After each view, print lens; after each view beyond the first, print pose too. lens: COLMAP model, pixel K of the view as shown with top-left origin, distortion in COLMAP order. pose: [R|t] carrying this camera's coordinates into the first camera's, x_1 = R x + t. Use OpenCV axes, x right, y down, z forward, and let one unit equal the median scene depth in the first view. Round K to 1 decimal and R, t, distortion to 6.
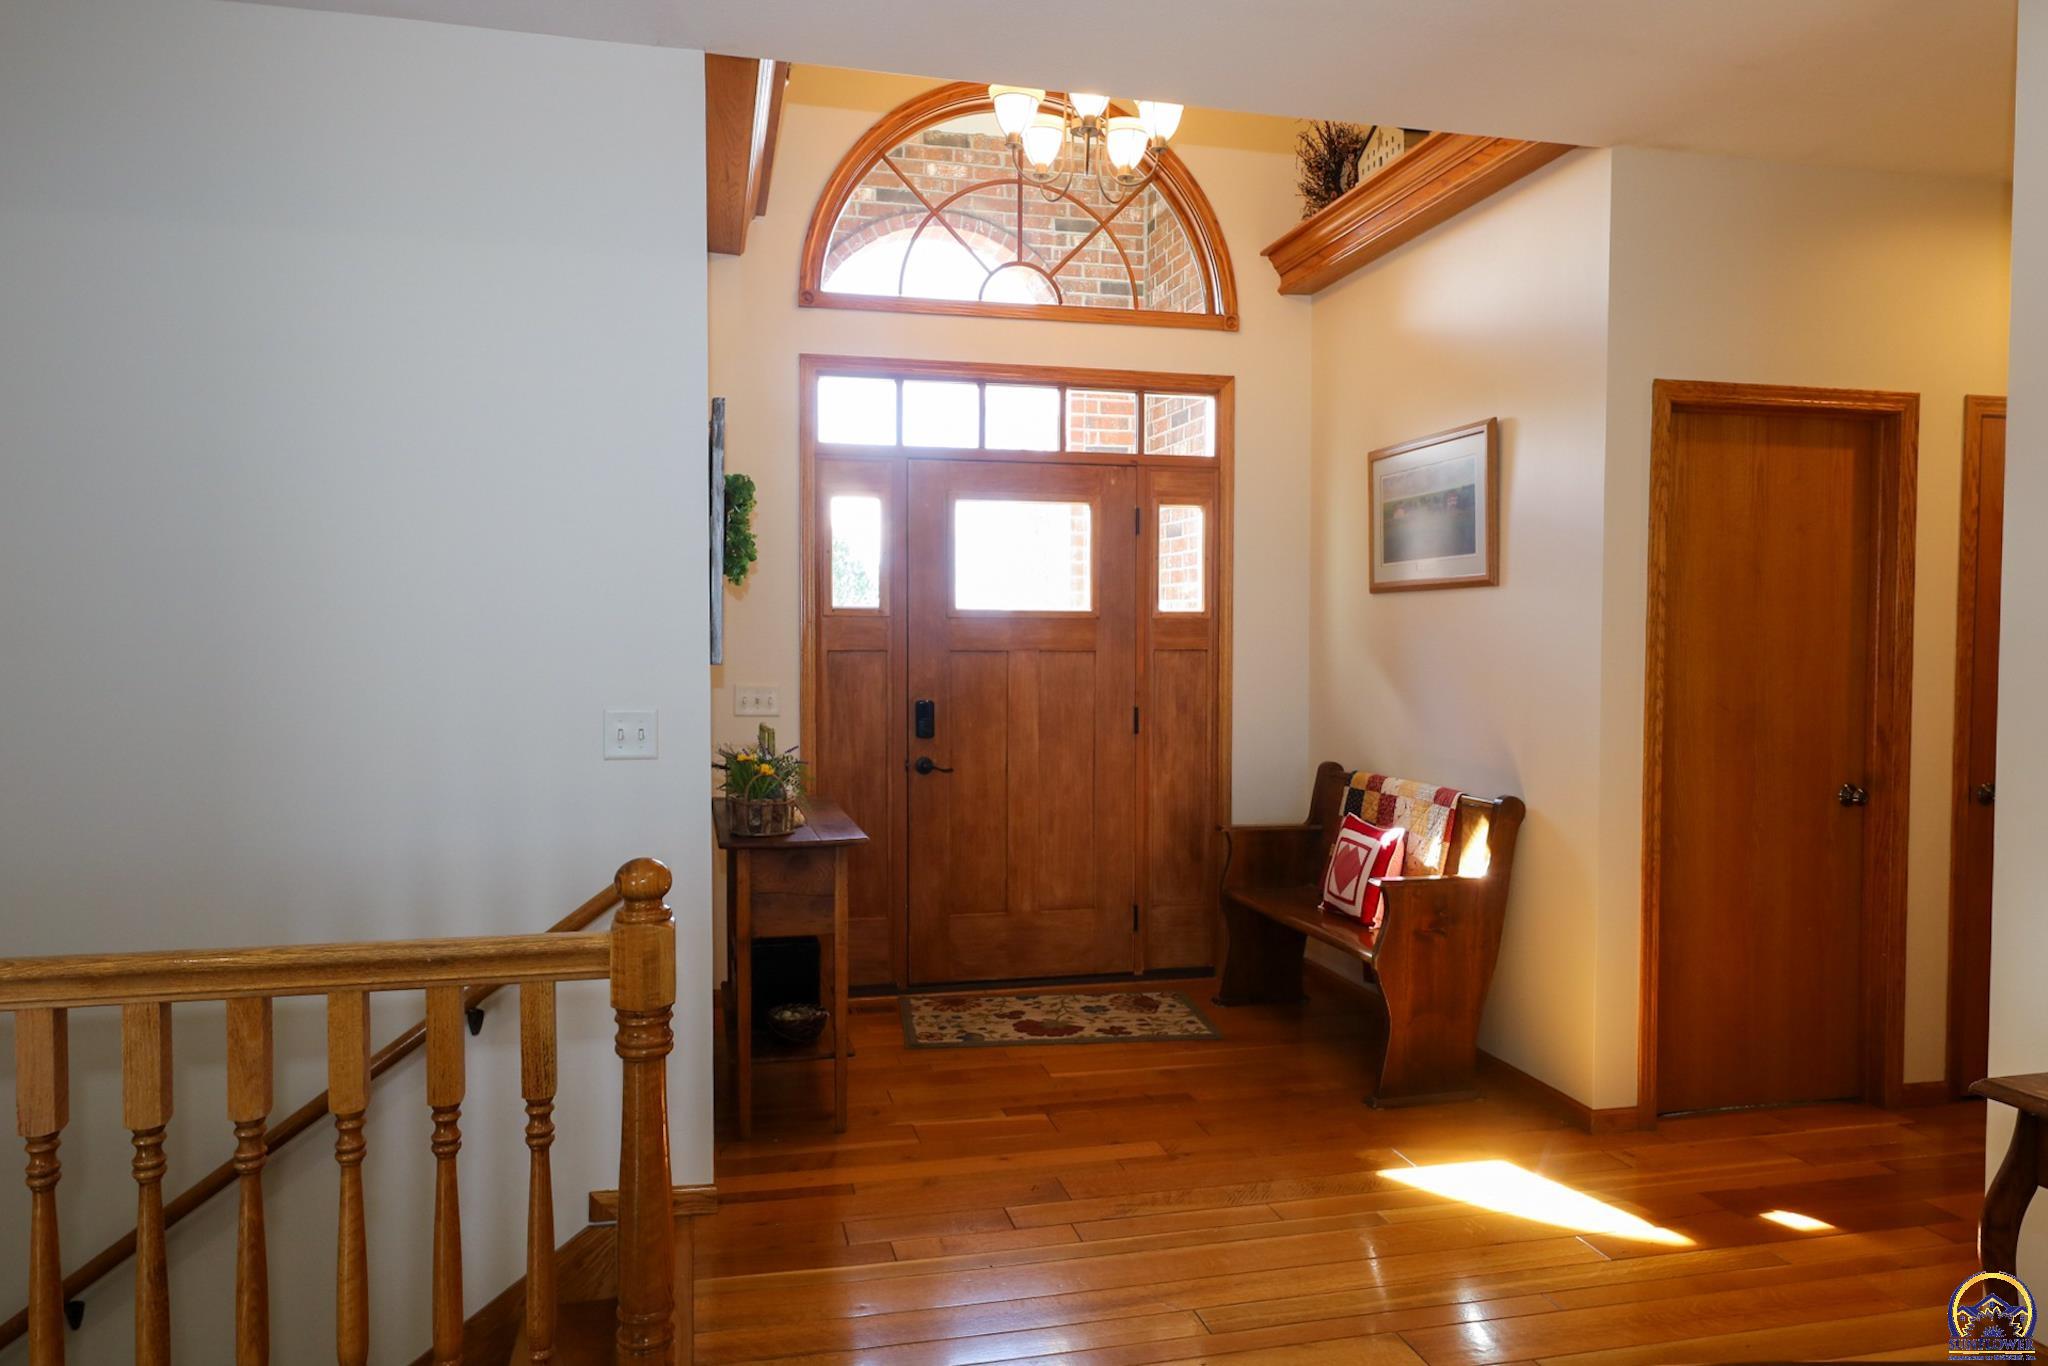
lens RADIAL K [[1350.5, 0, 1023.5], [0, 1350.5, 682.9], [0, 0, 1]] dist [0.008224, 0.000309]
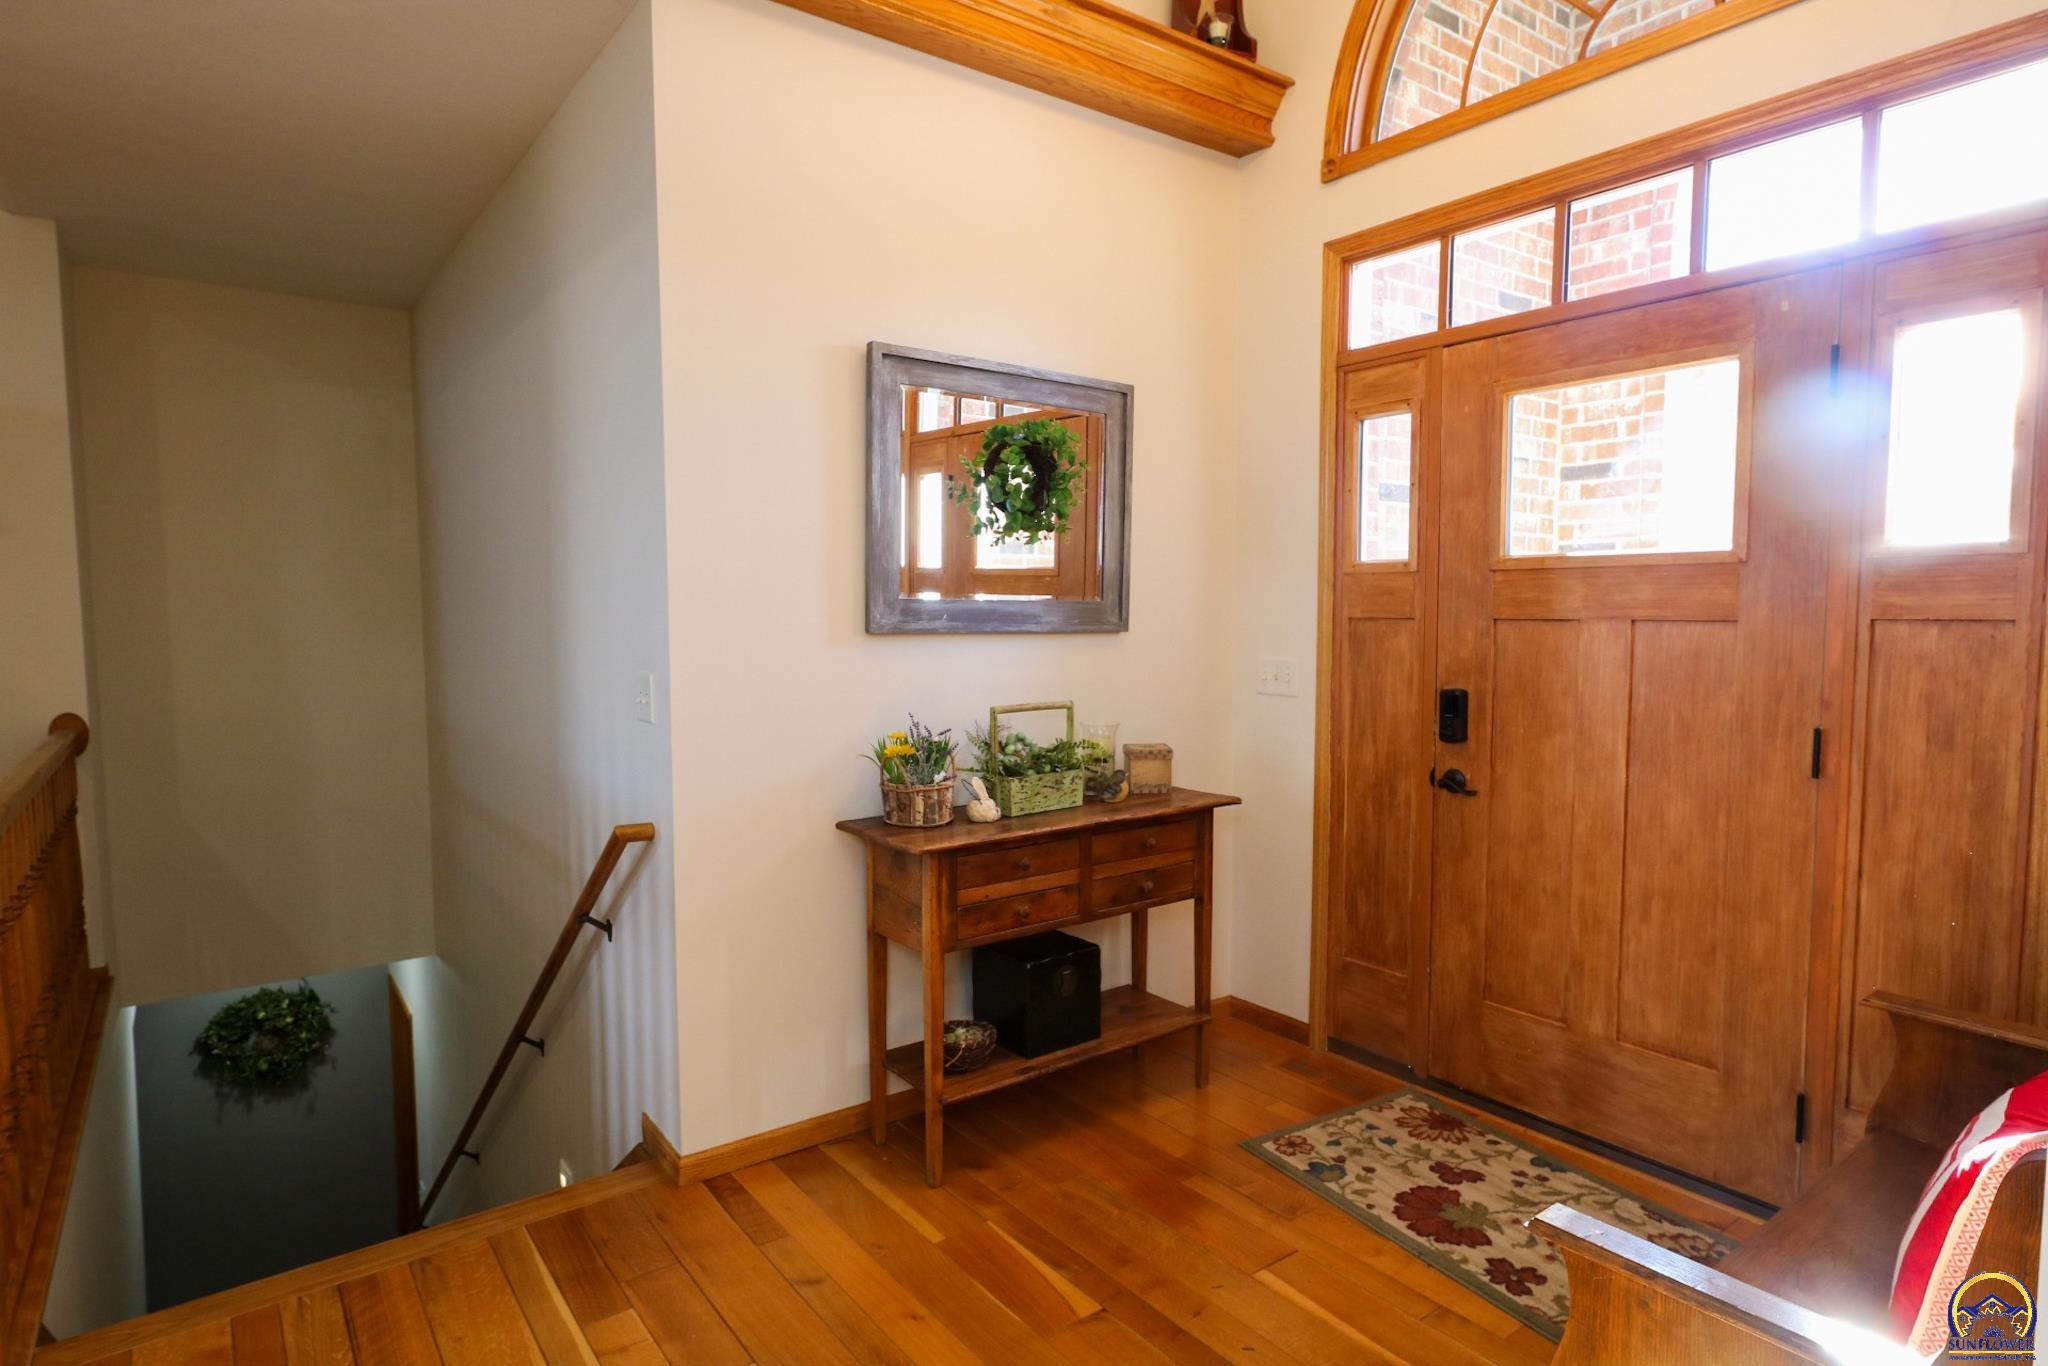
lens RADIAL K [[1123.4, 0, 1025.0], [0, 1123.4, 679.8], [0, 0, 1]] dist [-0.001301, -0.000258]
pose [[0.388590, 0.055495, -0.919738, 0.381716], [-0.022144, 0.998459, 0.050889, -0.017141], [0.921145, 0.000591, 0.389220, 0.567247]]
